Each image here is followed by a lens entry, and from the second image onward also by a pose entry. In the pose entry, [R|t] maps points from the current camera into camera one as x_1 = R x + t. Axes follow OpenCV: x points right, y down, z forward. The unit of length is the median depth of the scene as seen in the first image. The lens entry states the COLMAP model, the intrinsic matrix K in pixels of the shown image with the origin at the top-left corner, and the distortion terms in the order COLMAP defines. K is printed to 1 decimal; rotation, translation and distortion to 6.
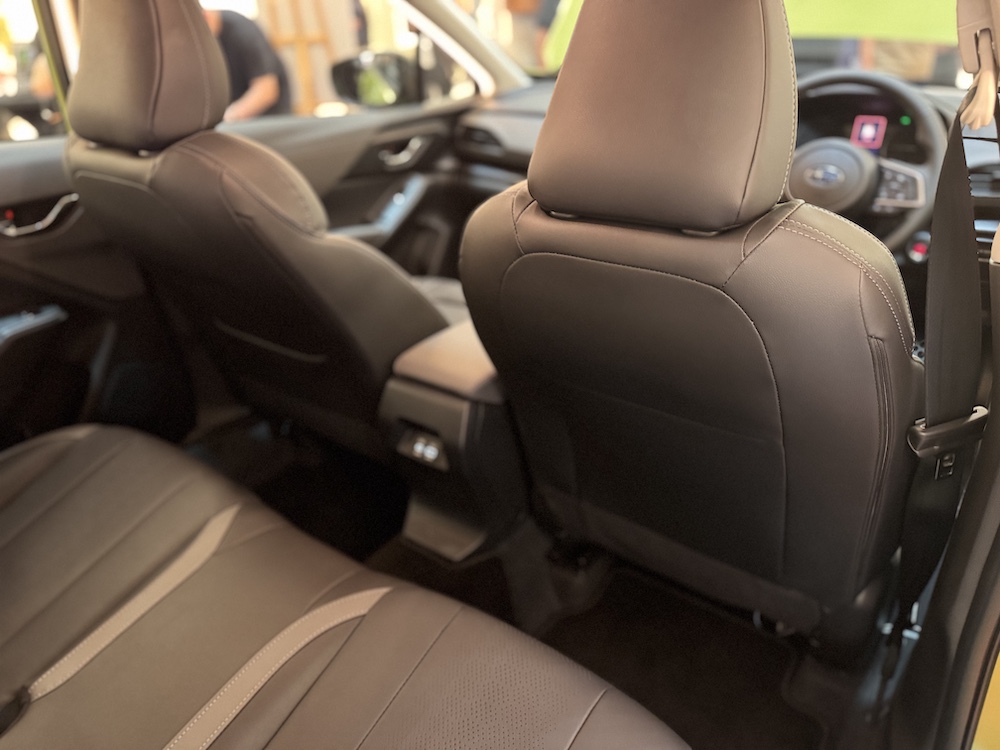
lens RADIAL K [[717.2, 0, 500.0], [0, 717.2, 375.0], [0, 0, 1]] dist [0.094114, -0.148839]
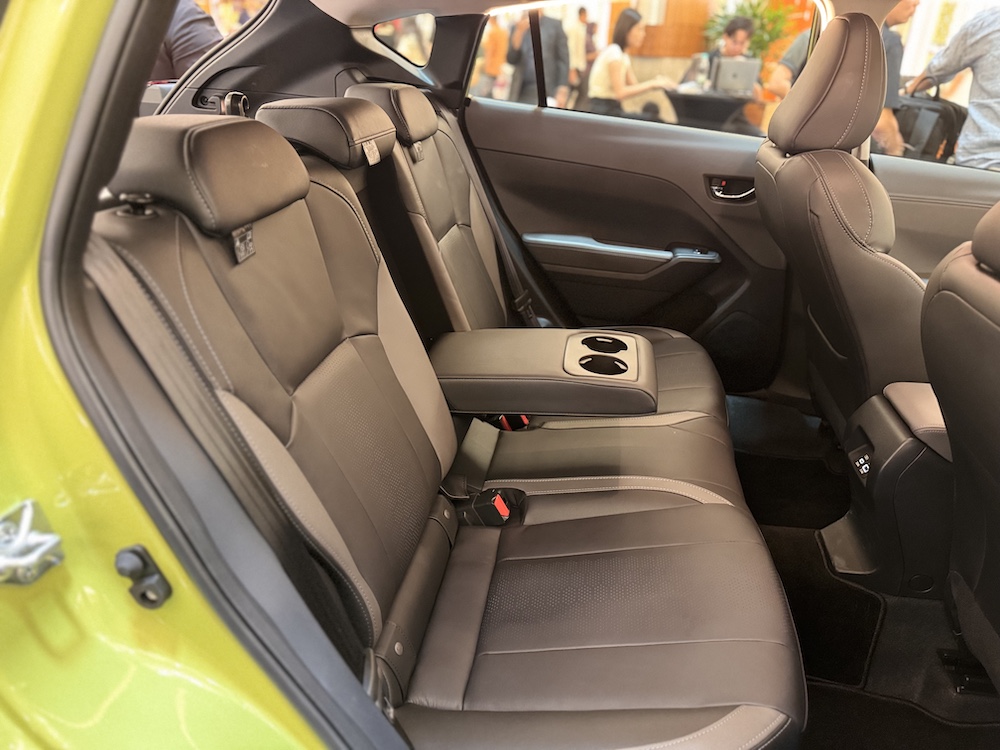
lens RADIAL K [[717.2, 0, 500.0], [0, 717.2, 375.0], [0, 0, 1]] dist [0.094114, -0.148839]
pose [[0.462808, 0.441195, -0.768867, 0.443605], [-0.480002, 0.853915, 0.201067, 0.032924], [0.745257, 0.276002, 0.606972, -0.117660]]
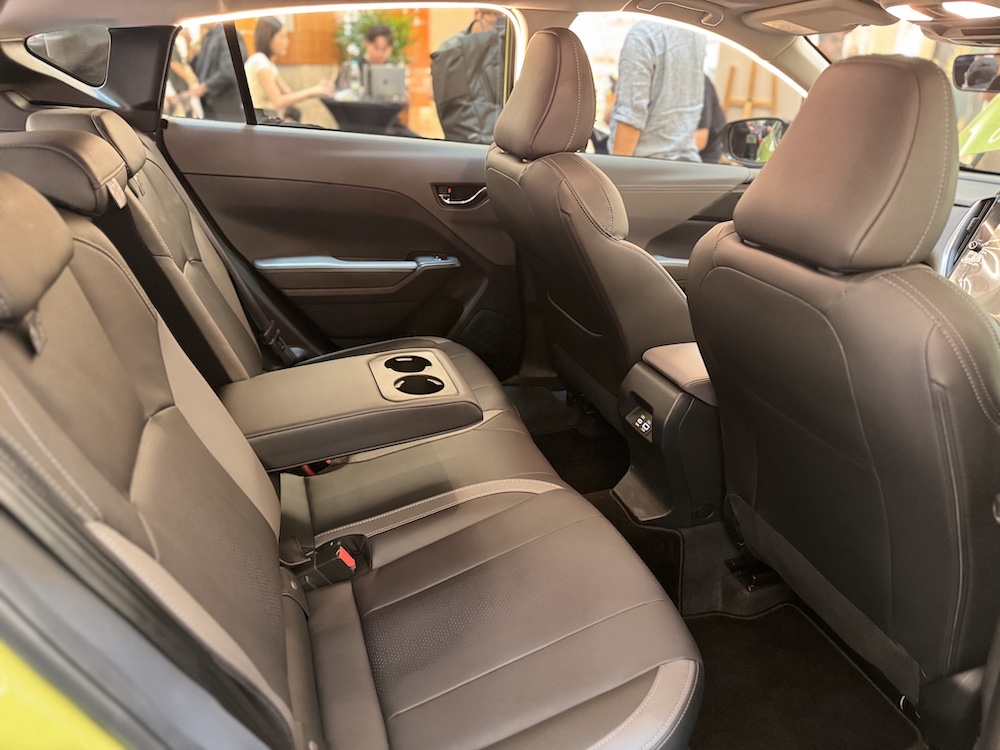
lens RADIAL K [[721.8, 0, 506.9], [0, 721.8, 371.4], [0, 0, 1]] dist [0.090804, -0.115807]
pose [[0.823383, 0.297807, -0.483064, 0.292499], [-0.336956, 0.941501, 0.006089, 0.094631], [0.456618, 0.157758, 0.875564, -0.231157]]
